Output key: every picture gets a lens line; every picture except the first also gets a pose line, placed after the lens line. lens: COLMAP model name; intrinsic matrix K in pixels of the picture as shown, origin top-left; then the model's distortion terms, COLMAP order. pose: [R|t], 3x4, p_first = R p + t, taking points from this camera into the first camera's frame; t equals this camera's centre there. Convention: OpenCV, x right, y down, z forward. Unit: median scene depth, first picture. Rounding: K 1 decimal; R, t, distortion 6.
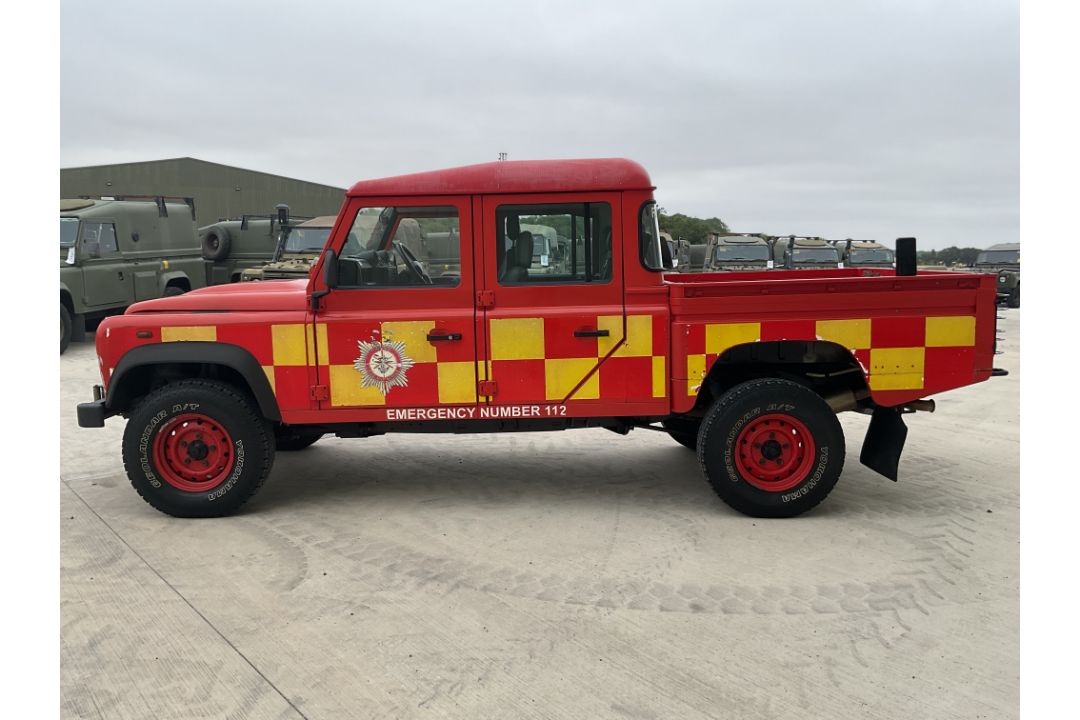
lens RADIAL K [[795.7, 0, 541.1], [0, 795.7, 353.8], [0, 0, 1]] dist [0.056939, -0.102892]
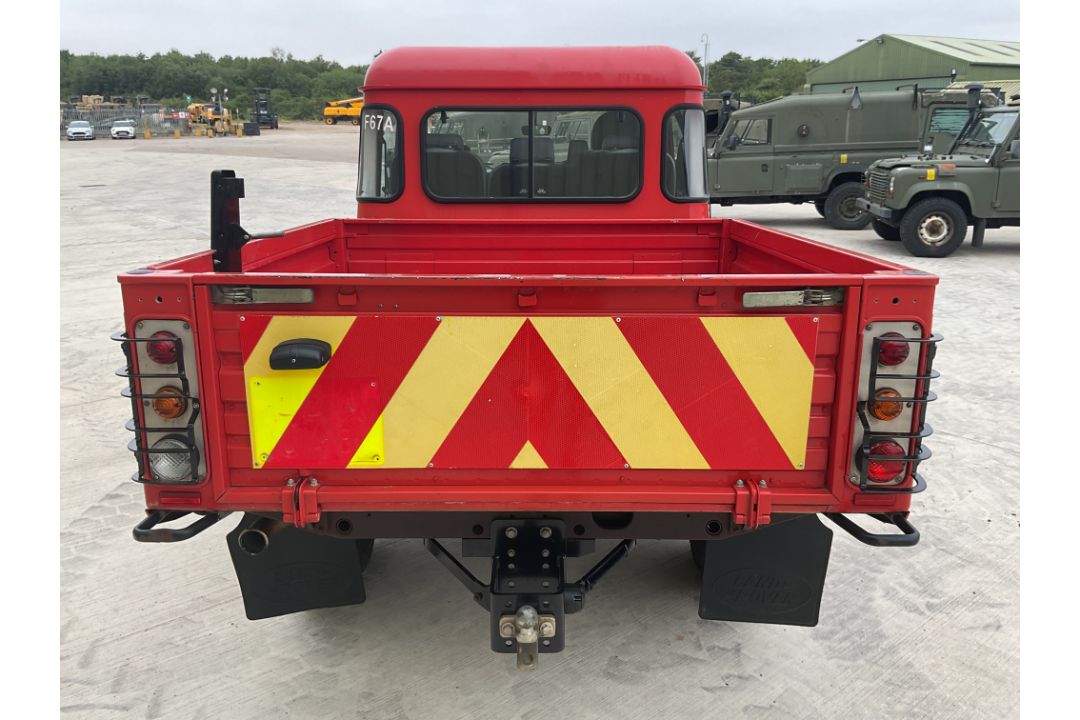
lens RADIAL K [[795.7, 0, 543.0], [0, 795.7, 367.8], [0, 0, 1]] dist [0.056939, -0.102892]
pose [[-0.008157, 0.278340, -0.960448, 0.934355], [-0.129638, 0.952080, 0.277016, -0.187039], [0.991528, 0.126770, 0.028317, 1.179555]]
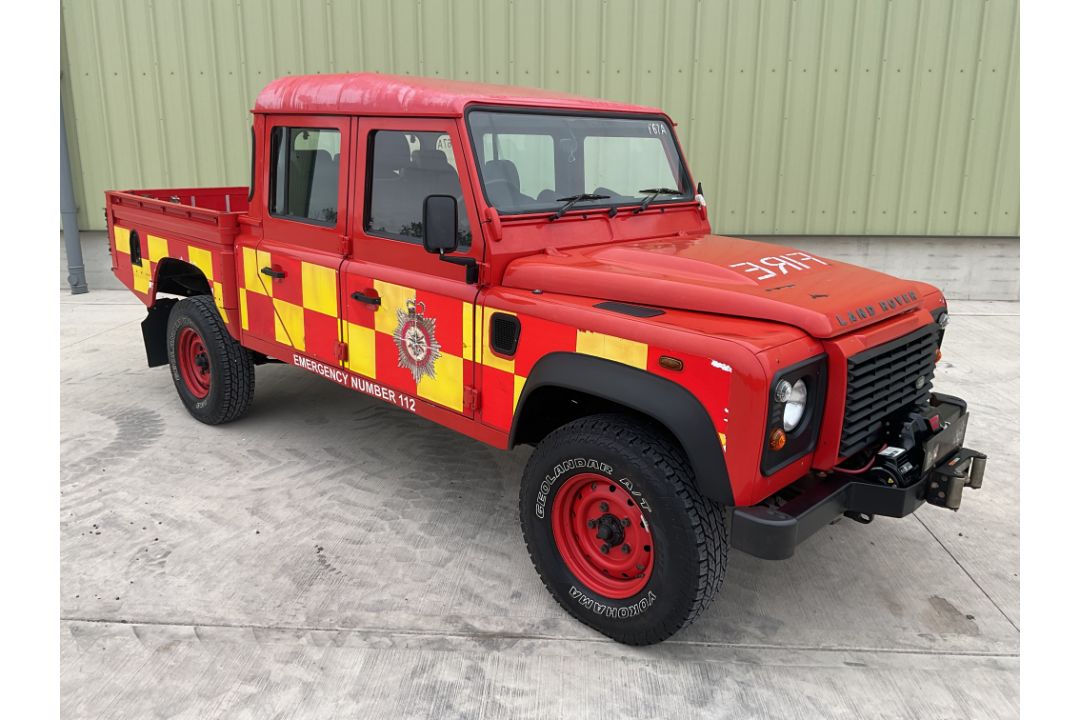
lens RADIAL K [[795.7, 0, 534.7], [0, 795.7, 360.2], [0, 0, 1]] dist [0.056939, -0.102892]
pose [[-0.712961, -0.186299, 0.676003, -0.803418], [0.080581, 0.935905, 0.342911, -0.272756], [-0.696558, 0.298955, -0.652252, 1.793842]]
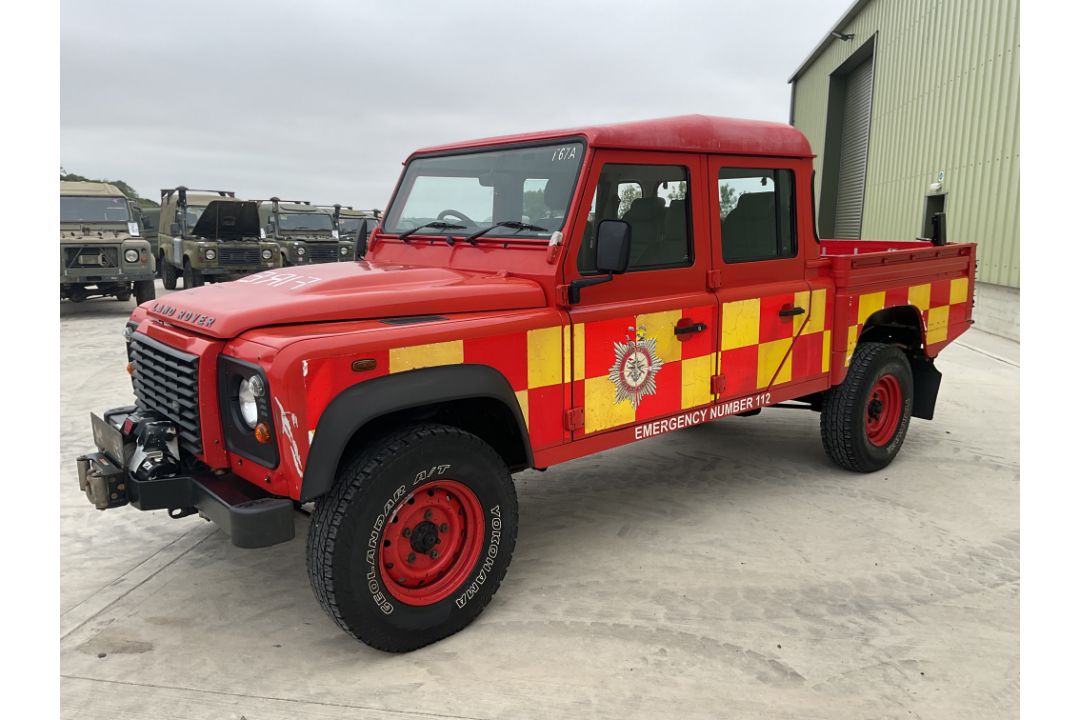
lens RADIAL K [[795.7, 0, 536.8], [0, 795.7, 360.1], [0, 0, 1]] dist [0.056939, -0.102892]
pose [[0.769919, -0.104476, 0.629531, -0.757719], [0.075645, 0.994493, 0.072531, -0.059621], [-0.633643, -0.008222, 0.773582, 0.465076]]
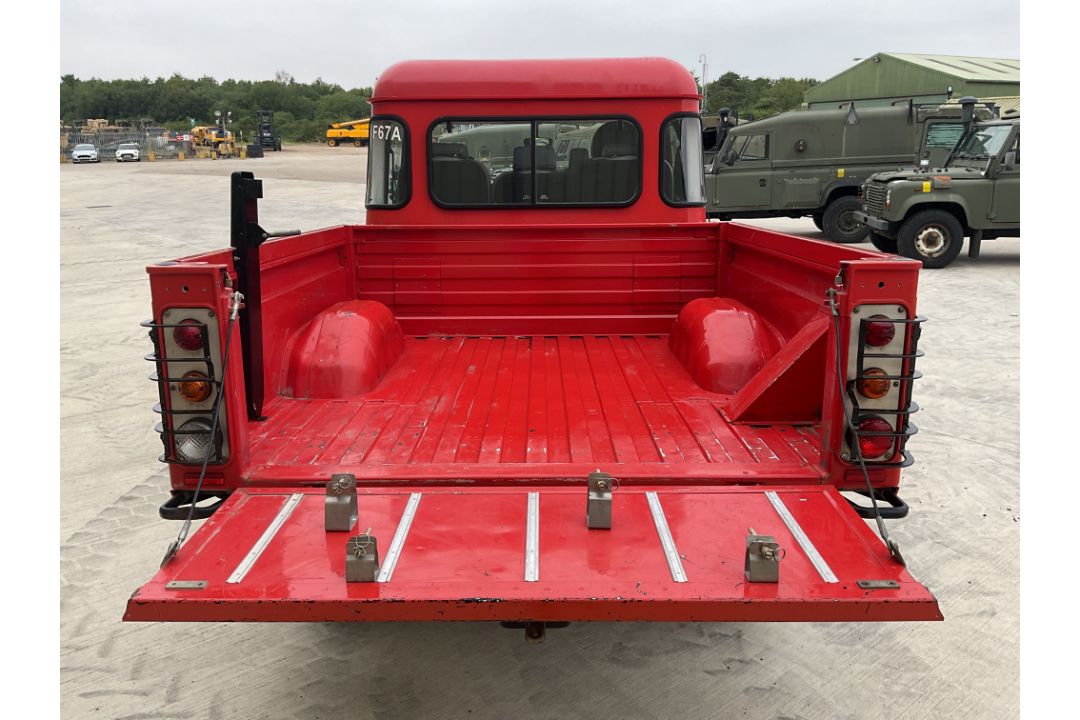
lens RADIAL K [[795.7, 0, 543.3], [0, 795.7, 368.0], [0, 0, 1]] dist [0.056939, -0.102892]
pose [[-0.008230, 0.255605, -0.966746, 0.960517], [-0.121830, 0.959320, 0.254679, -0.175032], [0.992517, 0.119875, 0.023246, 1.179536]]
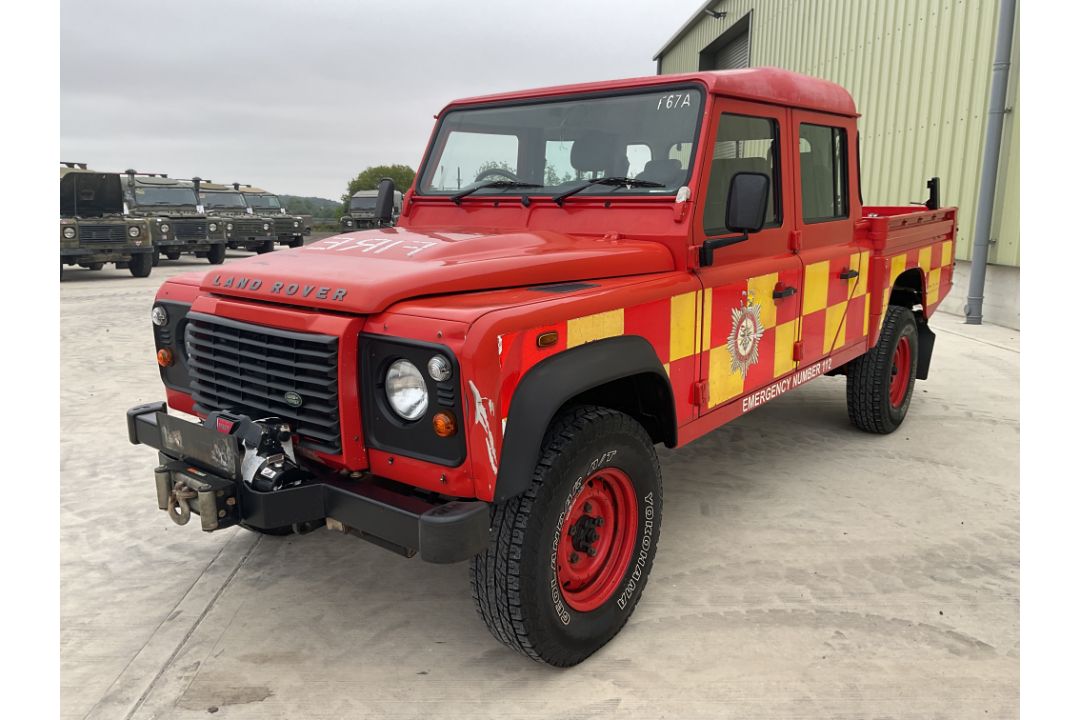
lens RADIAL K [[795.7, 0, 537.0], [0, 795.7, 361.8], [0, 0, 1]] dist [0.056939, -0.102892]
pose [[0.638367, -0.151328, 0.754711, -0.868695], [0.095541, 0.988480, 0.117388, -0.068307], [-0.763780, -0.002831, 0.645470, 0.679064]]
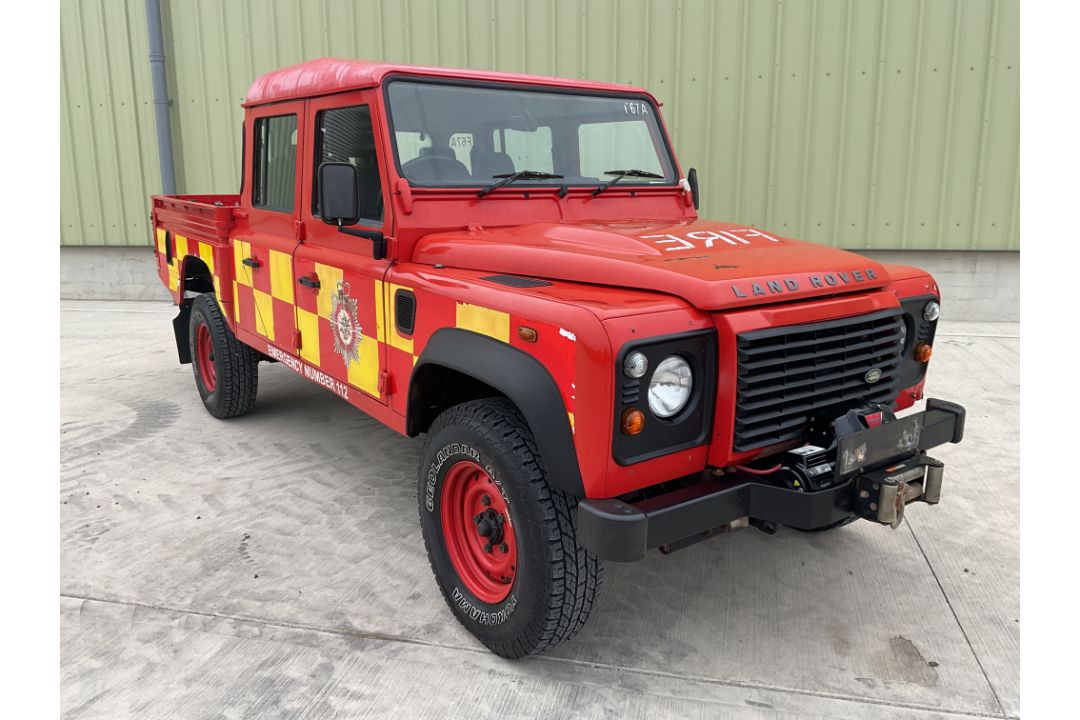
lens RADIAL K [[795.7, 0, 533.8], [0, 795.7, 361.5], [0, 0, 1]] dist [0.056939, -0.102892]
pose [[-0.576433, -0.174906, 0.798206, -0.894431], [0.109125, 0.951597, 0.287323, -0.196769], [-0.809825, 0.252727, -0.529445, 1.626027]]
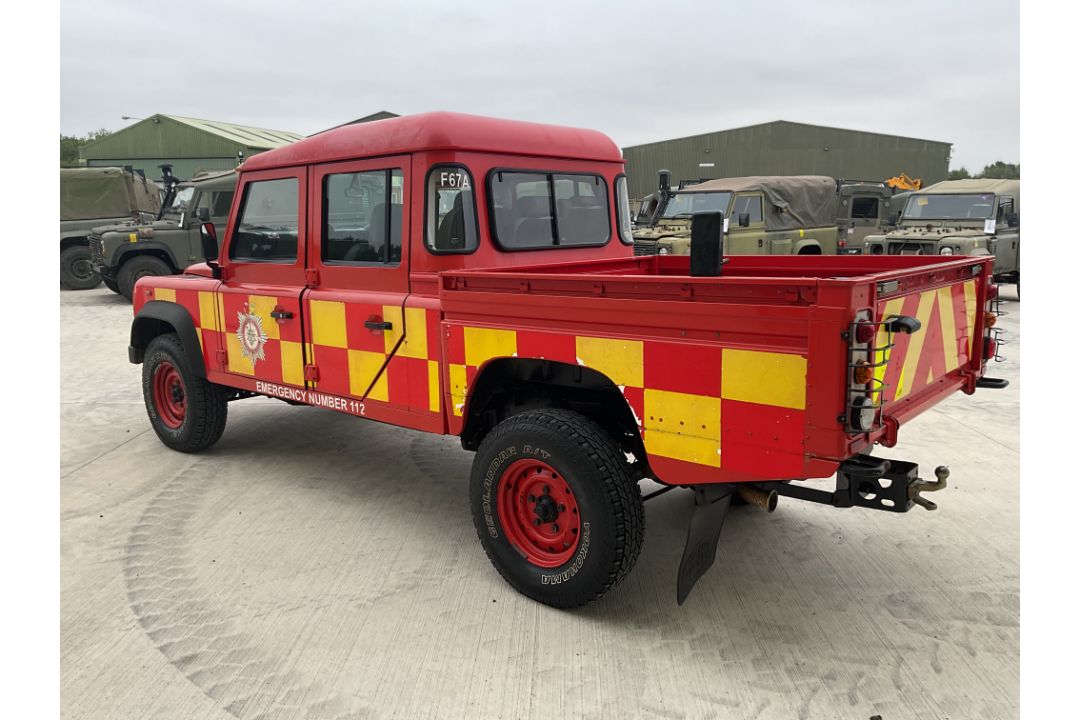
lens RADIAL K [[795.7, 0, 535.8], [0, 795.7, 362.2], [0, 0, 1]] dist [0.056939, -0.102892]
pose [[0.747183, 0.119453, -0.653796, 0.752151], [-0.080153, 0.992731, 0.089776, -0.075957], [0.659768, -0.014675, 0.751326, 0.469294]]
